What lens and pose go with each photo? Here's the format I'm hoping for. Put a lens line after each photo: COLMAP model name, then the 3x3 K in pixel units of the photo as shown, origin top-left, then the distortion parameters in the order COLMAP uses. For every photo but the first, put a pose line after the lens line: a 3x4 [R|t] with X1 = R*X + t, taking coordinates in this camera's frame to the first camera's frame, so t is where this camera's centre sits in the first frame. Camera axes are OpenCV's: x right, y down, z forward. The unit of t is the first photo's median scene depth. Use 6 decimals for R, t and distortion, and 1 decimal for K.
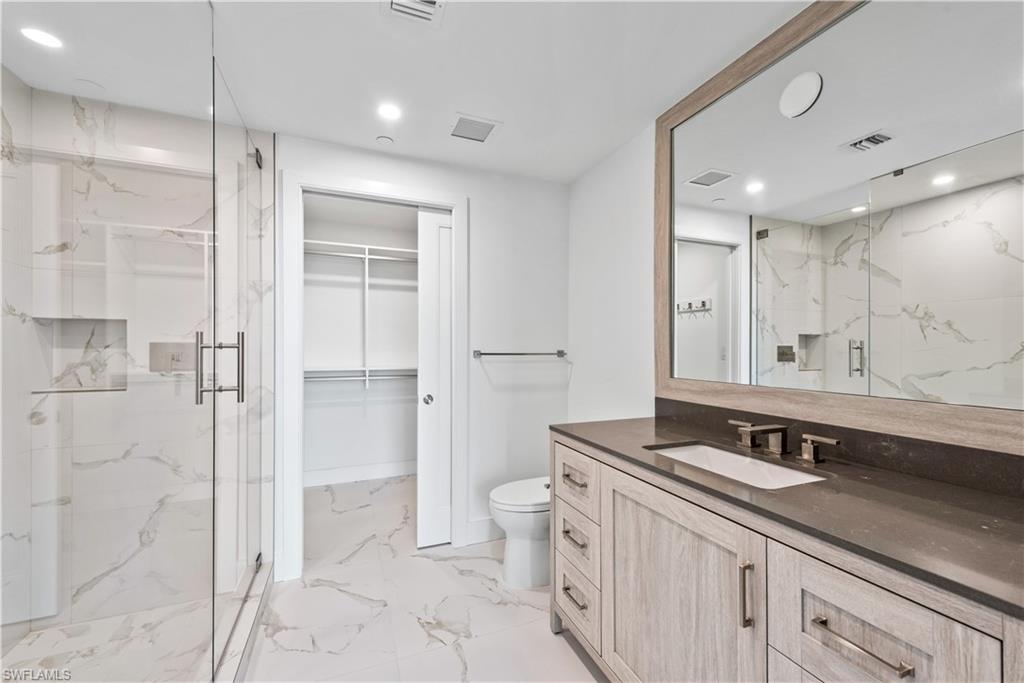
lens RADIAL K [[405.1, 0, 485.6], [0, 405.1, 338.9], [0, 0, 1]] dist [0.028536, 0.000055]
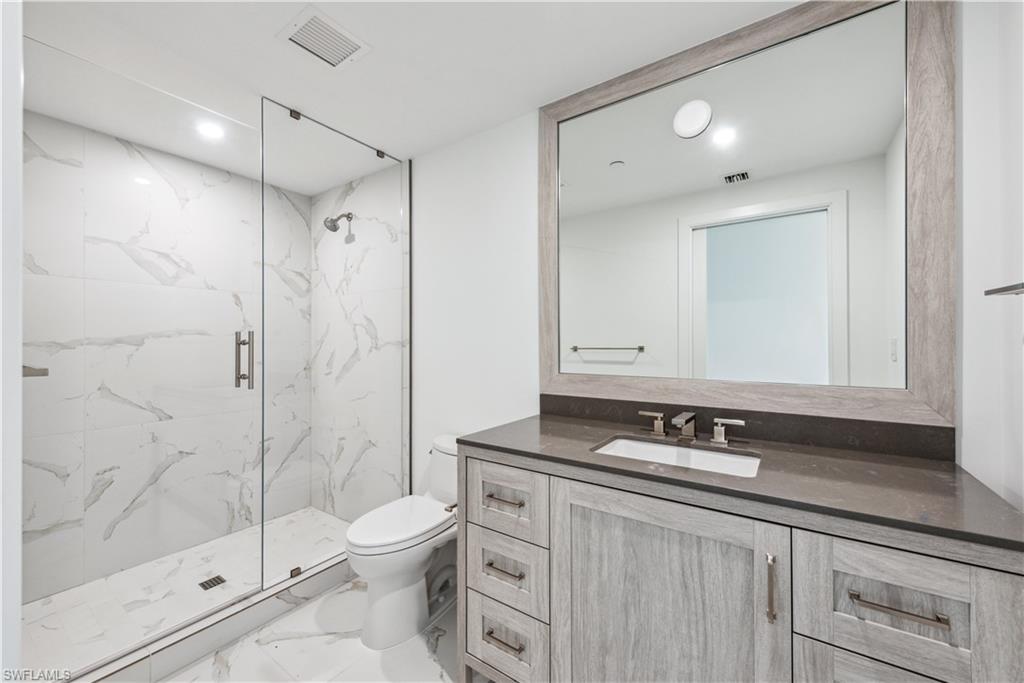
lens RADIAL K [[405.1, 0, 485.6], [0, 405.1, 338.9], [0, 0, 1]] dist [0.028536, 0.000055]
pose [[0.821637, 0.002769, 0.570004, -0.328877], [-0.008441, 0.999938, 0.007309, 0.007434], [-0.569949, -0.010817, 0.821609, 0.370454]]
